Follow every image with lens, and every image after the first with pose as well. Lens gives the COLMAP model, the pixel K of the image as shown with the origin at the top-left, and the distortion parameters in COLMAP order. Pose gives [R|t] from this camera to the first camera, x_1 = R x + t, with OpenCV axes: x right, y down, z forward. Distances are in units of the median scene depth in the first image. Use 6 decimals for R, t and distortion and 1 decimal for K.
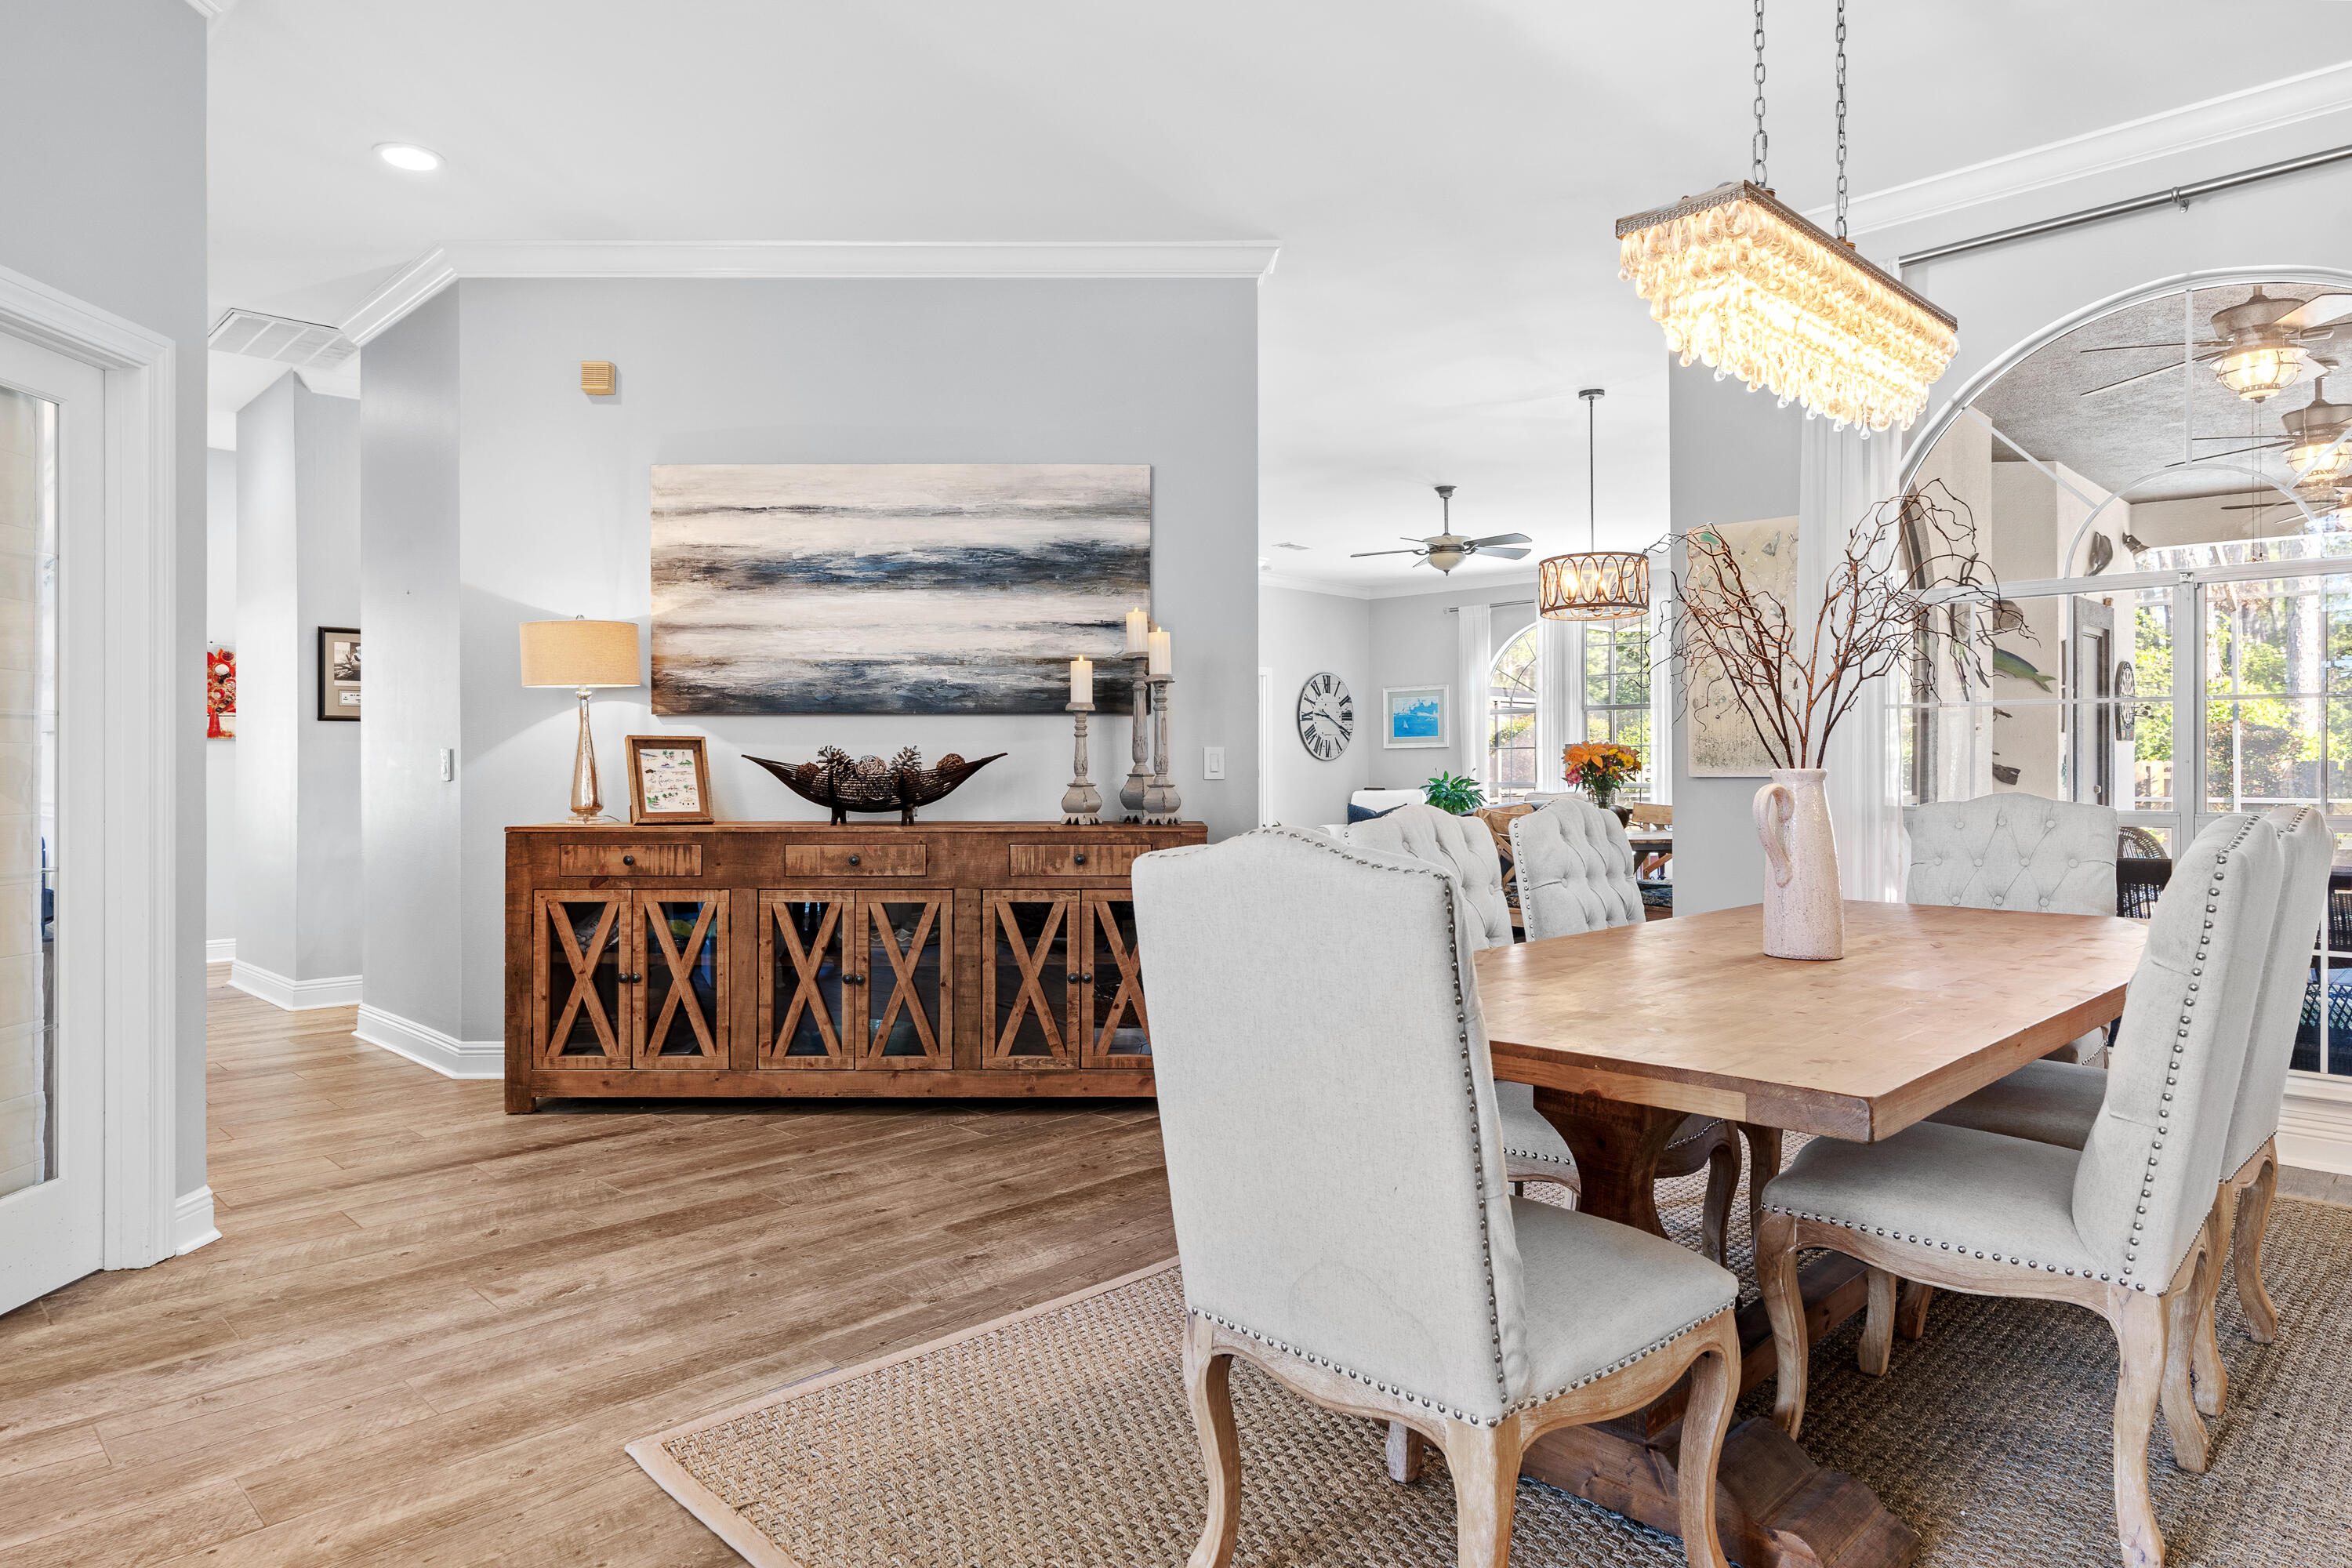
lens RADIAL K [[1391.8, 0, 1159.2], [0, 1391.8, 762.4], [0, 0, 1]] dist [-0.005713, 0.002759]
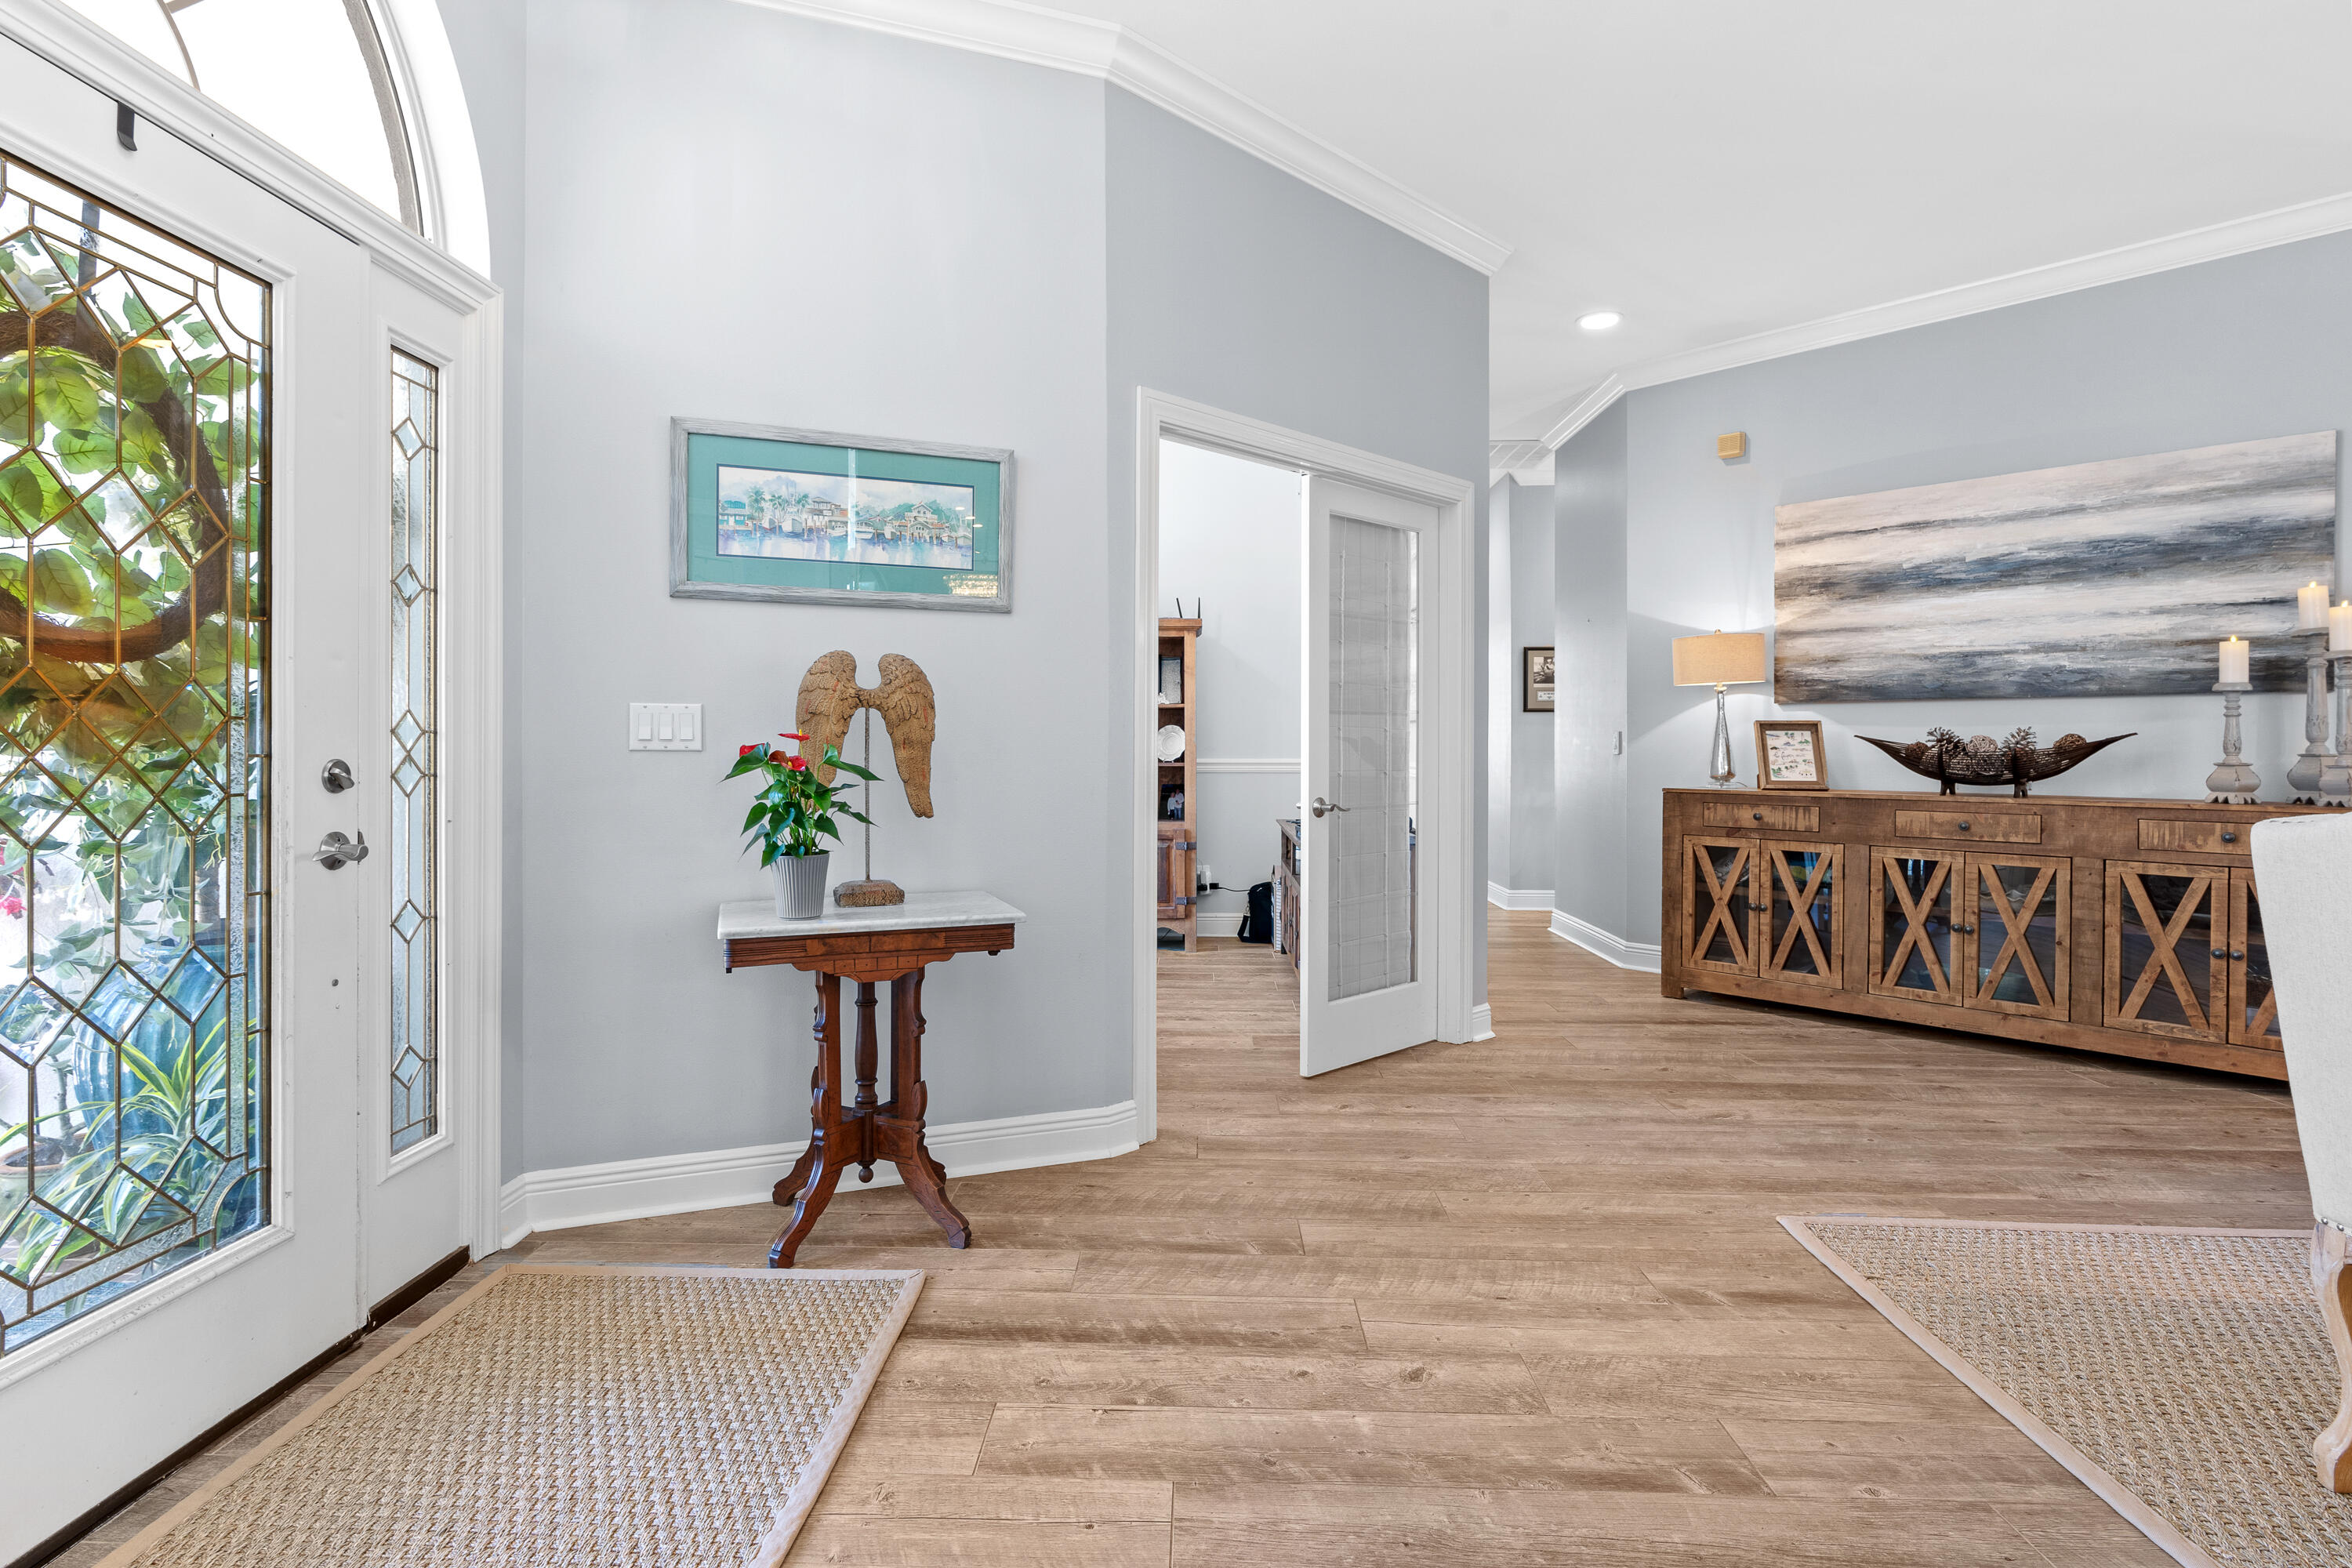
lens RADIAL K [[1152.1, 0, 1162.9], [0, 1152.1, 749.4], [0, 0, 1]] dist [-0.007502, 0.004082]
pose [[0.681875, 0.006907, -0.731436, 0.024998], [-0.001358, 0.999966, 0.008177, -0.000492], [0.731467, -0.004582, 0.681861, -0.138089]]
